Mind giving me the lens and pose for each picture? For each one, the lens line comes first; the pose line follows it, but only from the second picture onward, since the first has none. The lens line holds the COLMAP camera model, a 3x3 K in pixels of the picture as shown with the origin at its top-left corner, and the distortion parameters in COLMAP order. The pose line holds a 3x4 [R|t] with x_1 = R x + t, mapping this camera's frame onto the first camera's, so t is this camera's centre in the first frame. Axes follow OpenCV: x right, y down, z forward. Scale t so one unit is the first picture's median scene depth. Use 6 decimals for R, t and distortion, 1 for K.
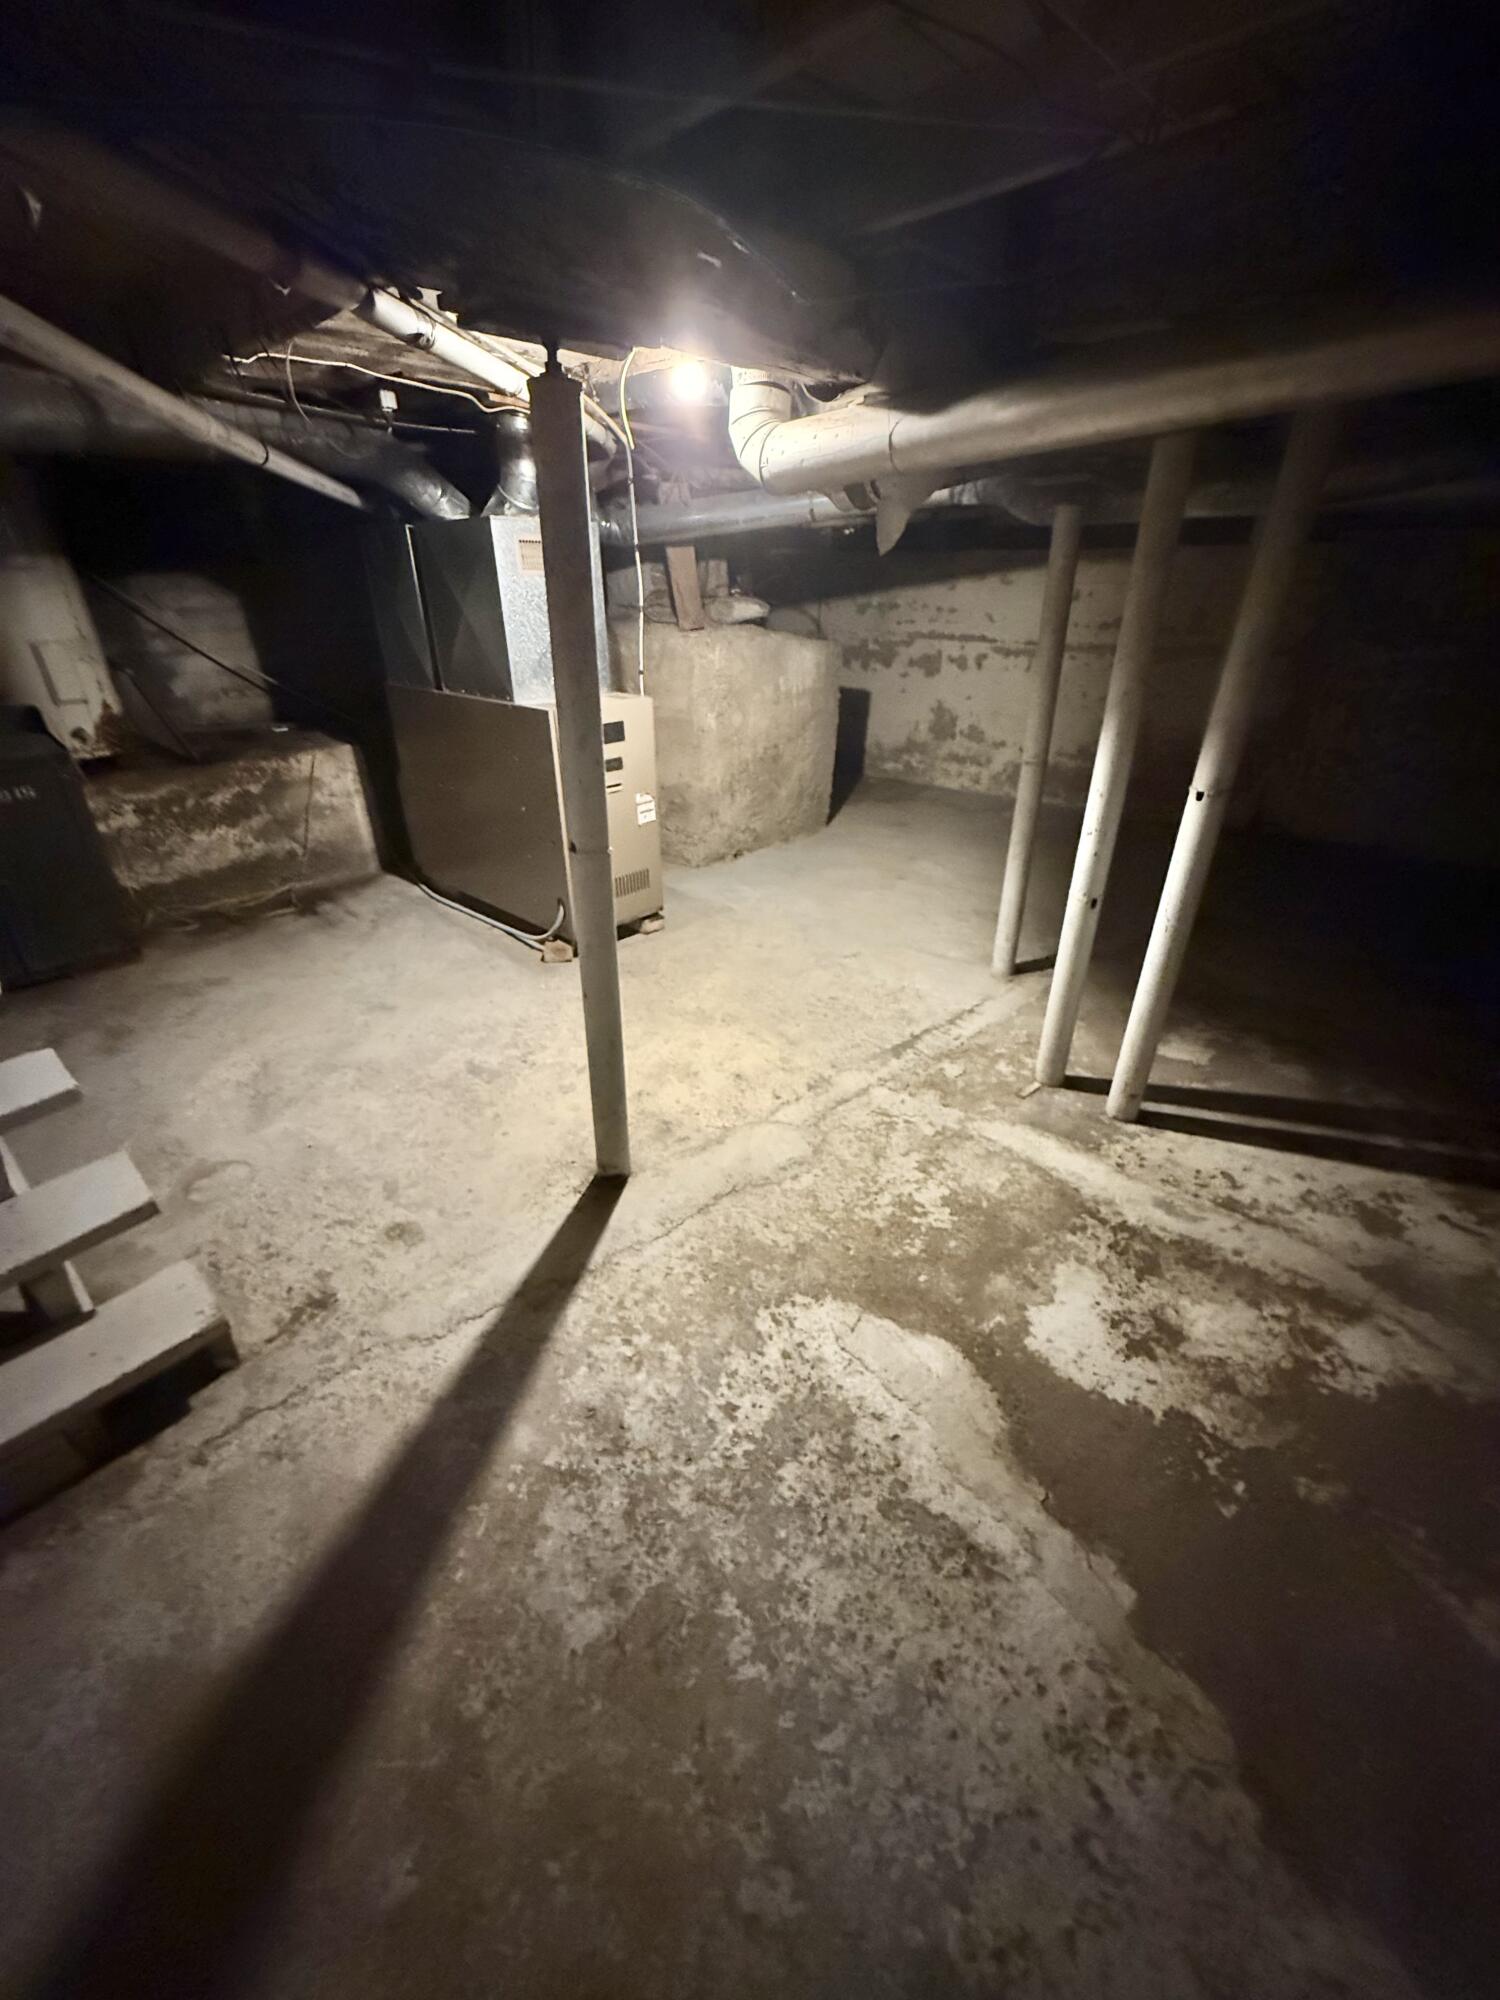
lens RADIAL K [[795.2, 0, 747.0], [0, 795.2, 999.2], [0, 0, 1]] dist [-0.004823, 0.001040]
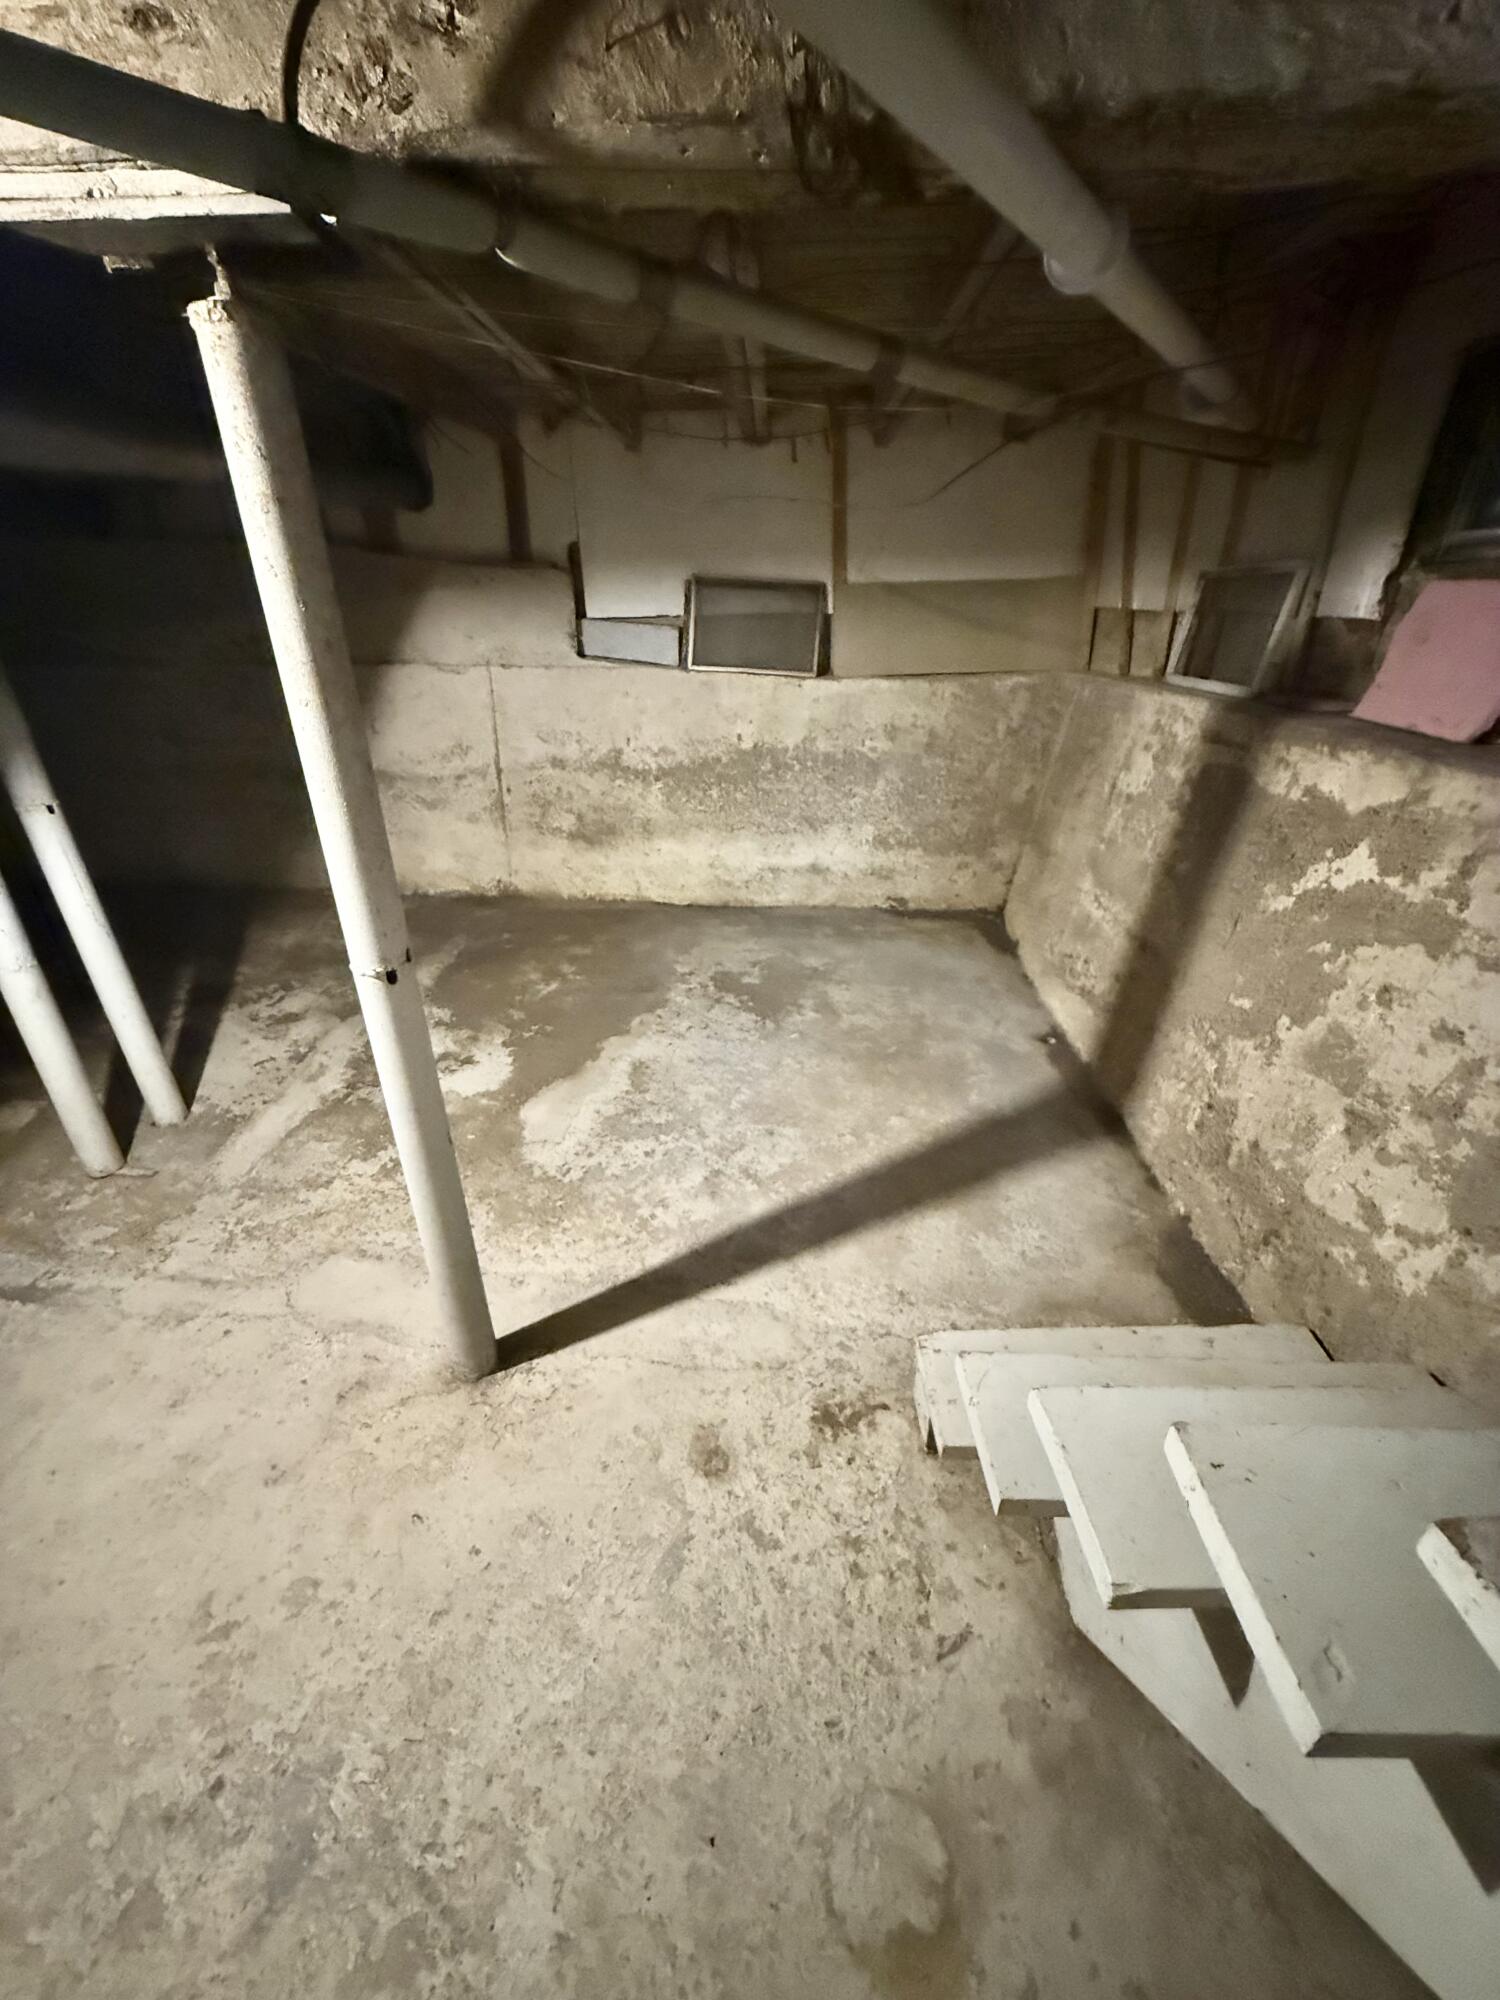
lens RADIAL K [[795.2, 0, 751.5], [0, 795.2, 996.0], [0, 0, 1]] dist [-0.004823, 0.001040]
pose [[-0.684499, -0.324354, 0.652883, -0.920923], [0.346575, 0.643111, 0.682857, -0.555873], [-0.641363, 0.693688, -0.327795, 1.042609]]
